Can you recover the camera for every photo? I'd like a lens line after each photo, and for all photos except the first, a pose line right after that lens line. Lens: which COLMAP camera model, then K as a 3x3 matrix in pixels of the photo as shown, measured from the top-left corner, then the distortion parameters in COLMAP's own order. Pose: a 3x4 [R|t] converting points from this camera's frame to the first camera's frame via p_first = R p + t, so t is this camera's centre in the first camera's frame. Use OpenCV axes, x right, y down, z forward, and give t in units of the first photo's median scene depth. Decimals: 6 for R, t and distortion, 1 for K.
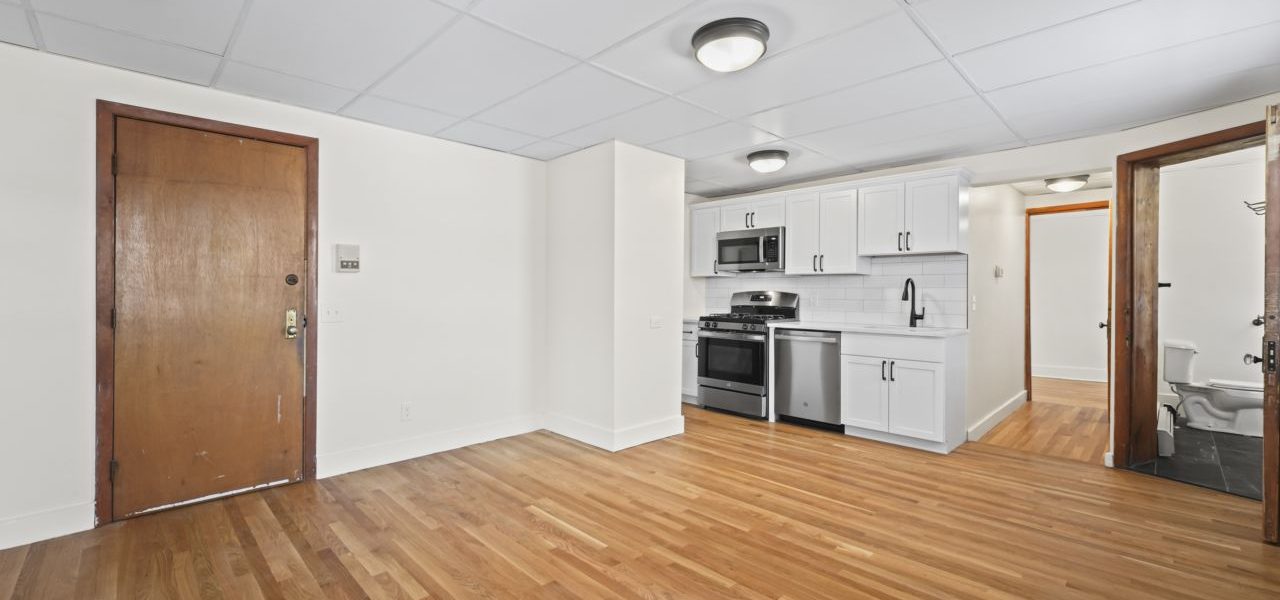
lens RADIAL K [[518.9, 0, 638.9], [0, 518.9, 291.8], [0, 0, 1]] dist [0.000274, 0.000126]
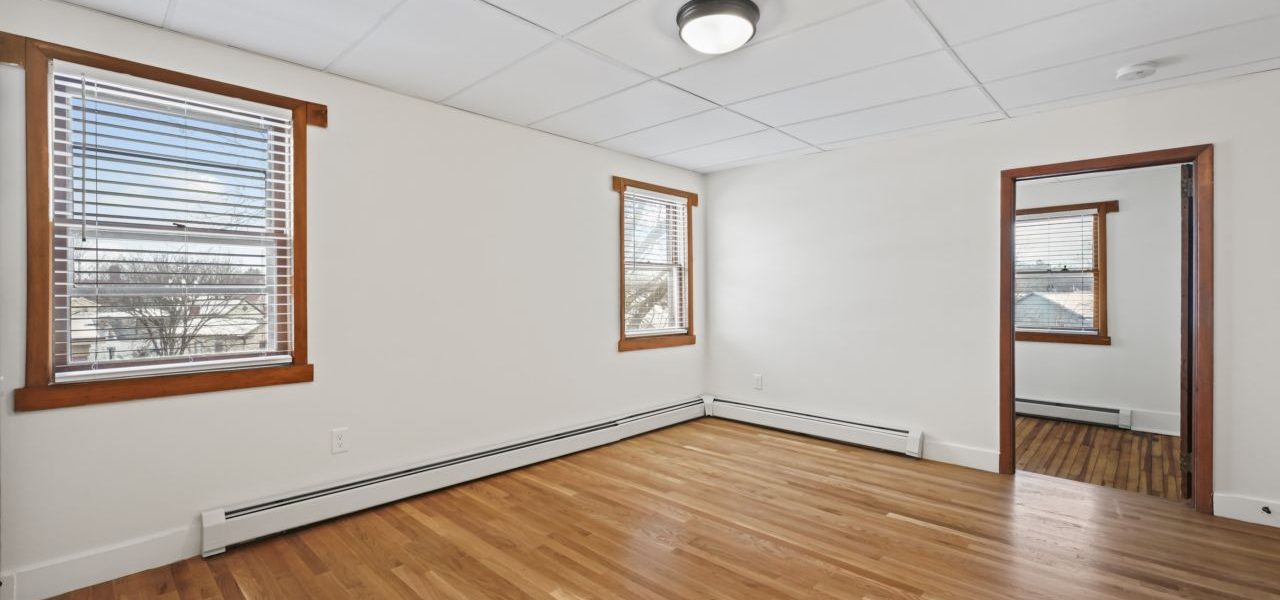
lens RADIAL K [[535.1, 0, 644.1], [0, 535.1, 295.6], [0, 0, 1]] dist [0.000458, 0.000157]
pose [[-0.999142, -0.005410, -0.041071, 0.198573], [-0.005528, 0.999981, 0.002762, 0.004203], [0.041055, 0.002987, -0.999152, 1.123764]]
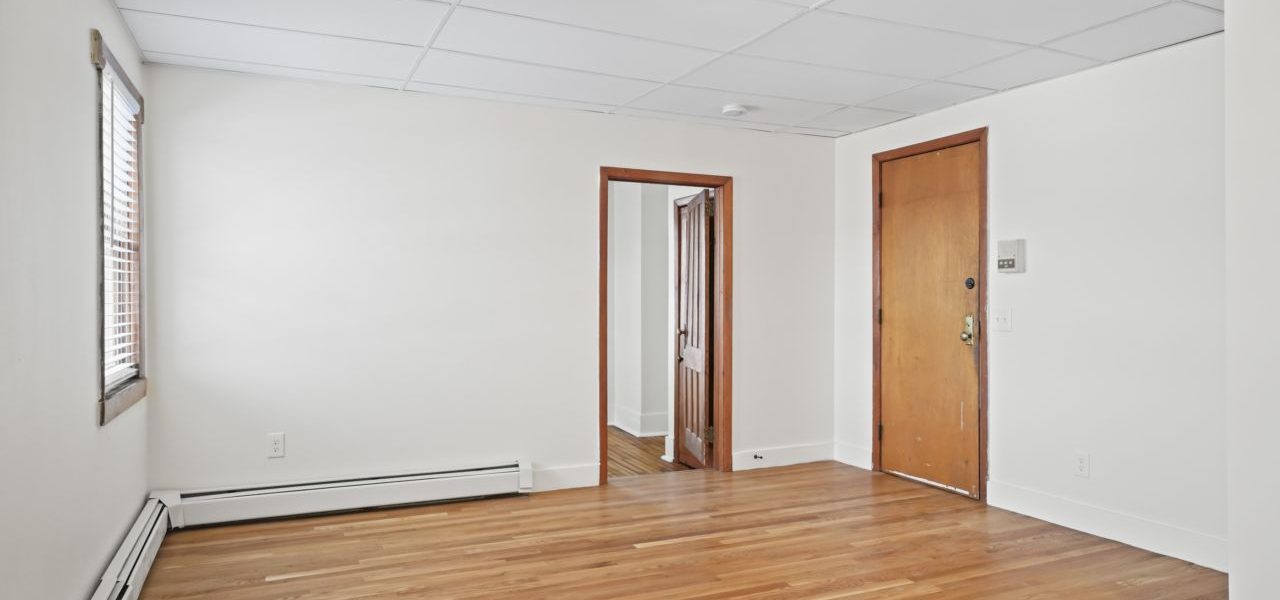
lens RADIAL K [[784.1, 0, 640.0], [0, 784.1, 300.0], [0, 0, 1]] dist [-0.000840, 0.000527]
pose [[-0.336821, -0.000341, -0.941569, 0.714142], [-0.001689, 0.999999, 0.000242, 0.006205], [0.941567, 0.001672, -0.336821, 0.734310]]
